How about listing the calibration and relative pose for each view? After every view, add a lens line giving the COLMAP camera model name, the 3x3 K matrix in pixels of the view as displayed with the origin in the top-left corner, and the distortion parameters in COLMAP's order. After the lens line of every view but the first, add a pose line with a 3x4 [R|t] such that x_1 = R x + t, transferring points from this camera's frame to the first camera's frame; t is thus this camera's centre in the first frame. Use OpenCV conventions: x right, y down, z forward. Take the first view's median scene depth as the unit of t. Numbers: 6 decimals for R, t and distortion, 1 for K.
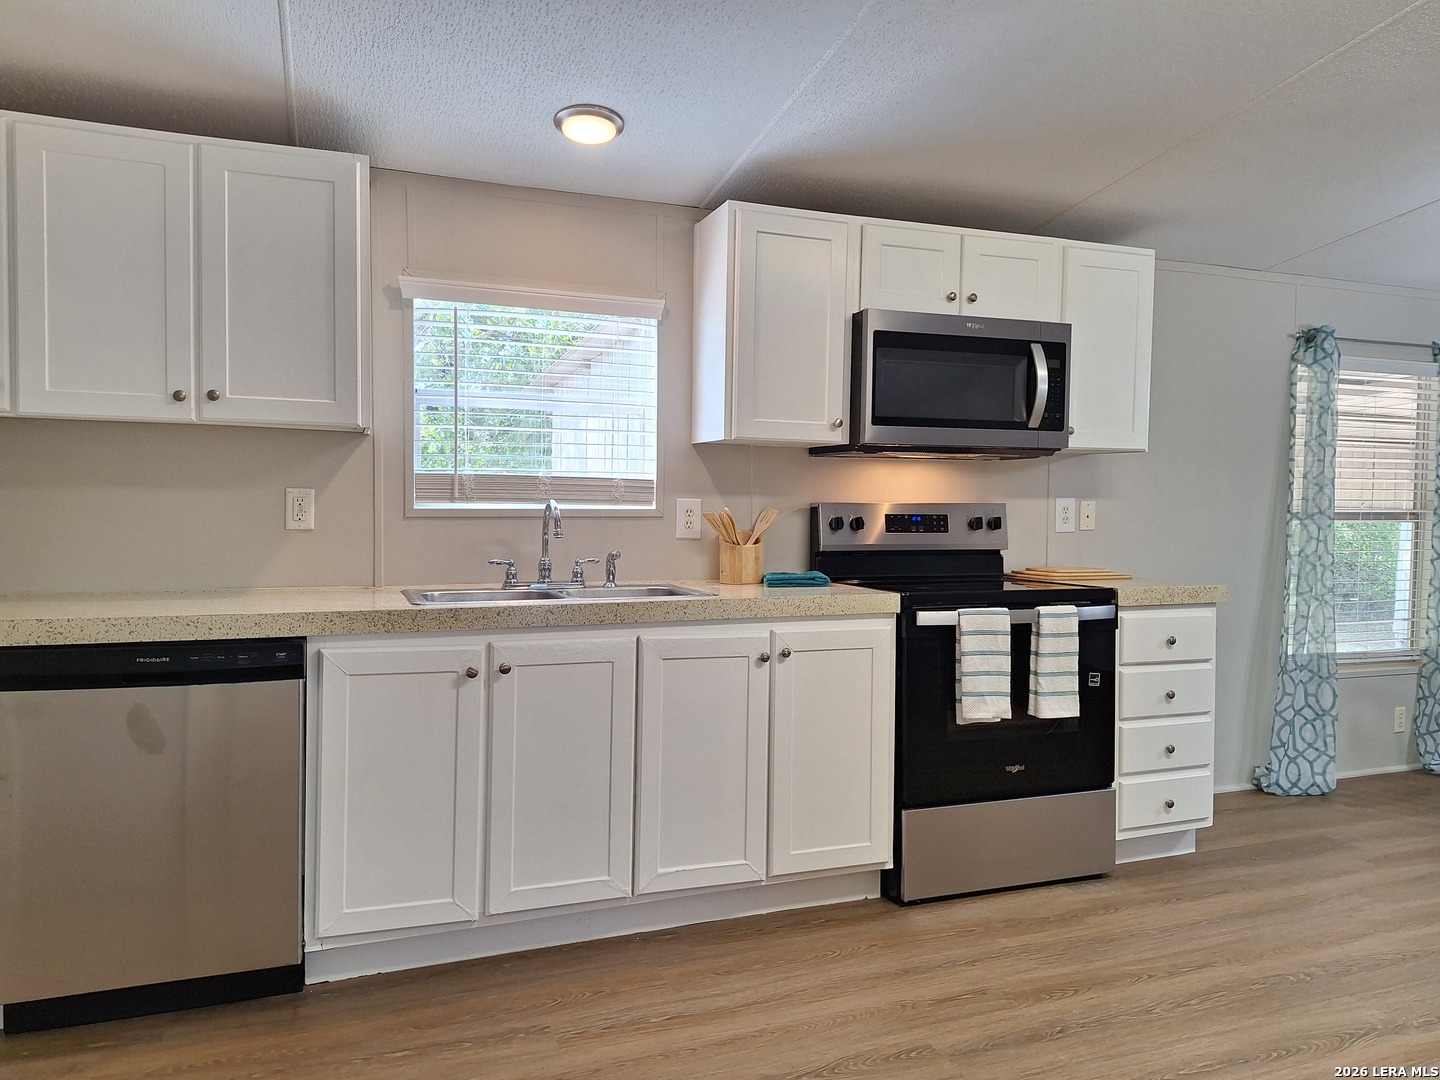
lens RADIAL K [[1029.6, 0, 720.0], [0, 1029.6, 540.0], [0, 0, 1]] dist [0.006681, 0.003127]
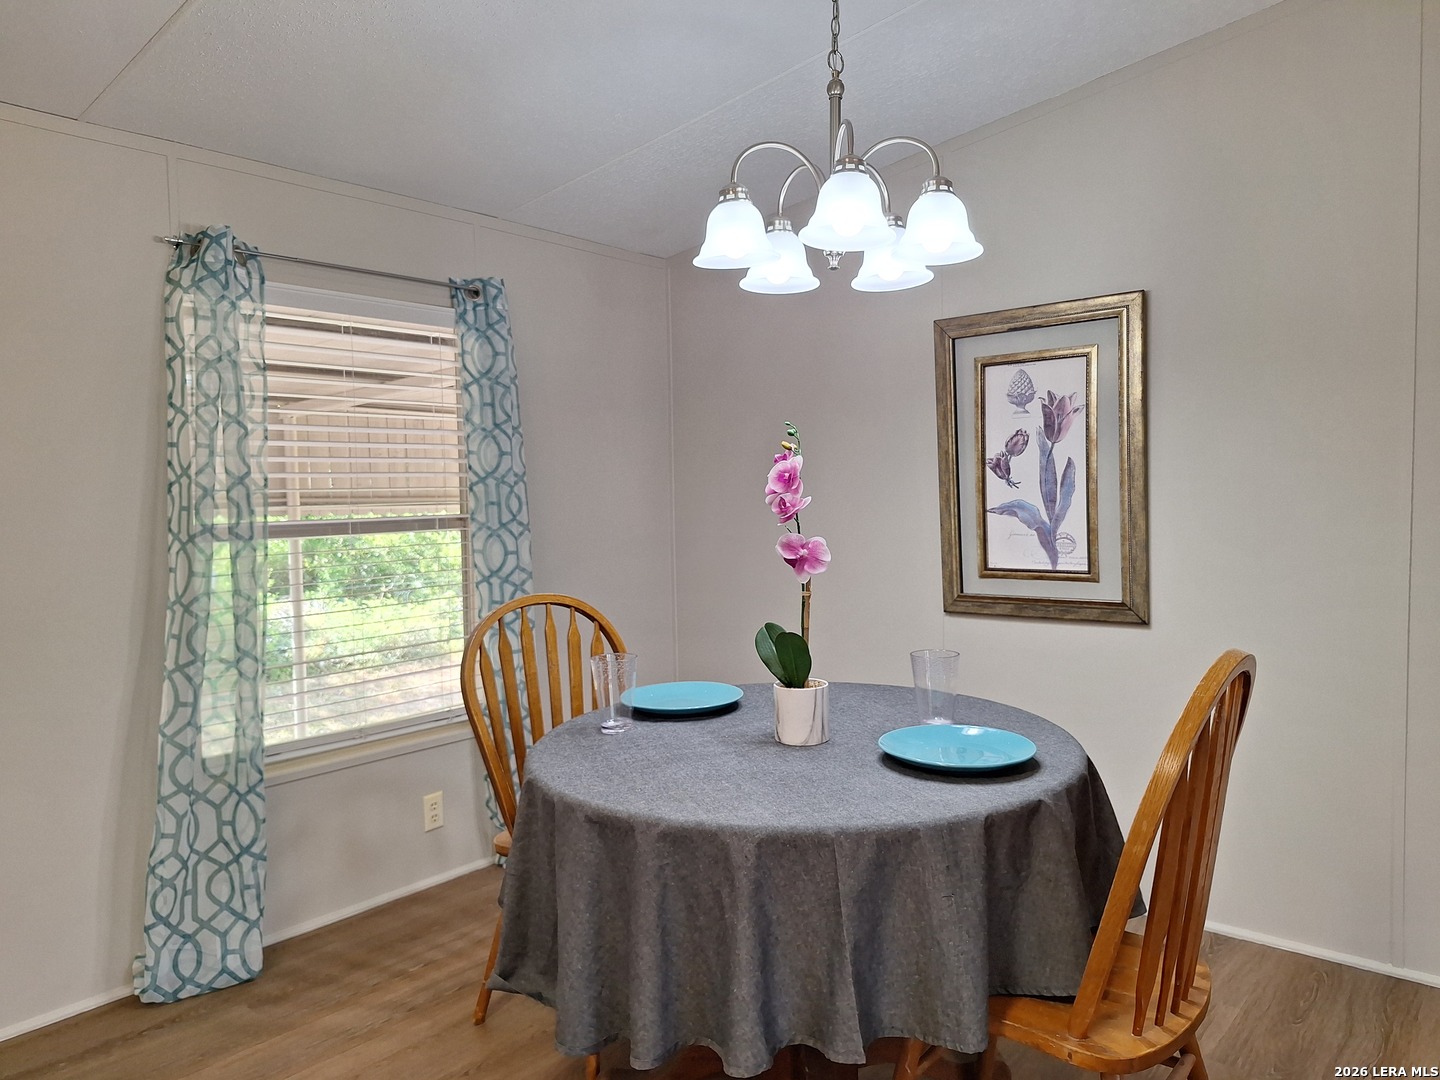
lens RADIAL K [[1029.6, 0, 720.0], [0, 1029.6, 540.0], [0, 0, 1]] dist [0.006681, 0.003127]
pose [[0.873768, -0.047929, 0.483976, 0.543729], [0.041615, 0.998851, 0.023786, -0.023004], [-0.484560, -0.000643, 0.874758, 0.314664]]
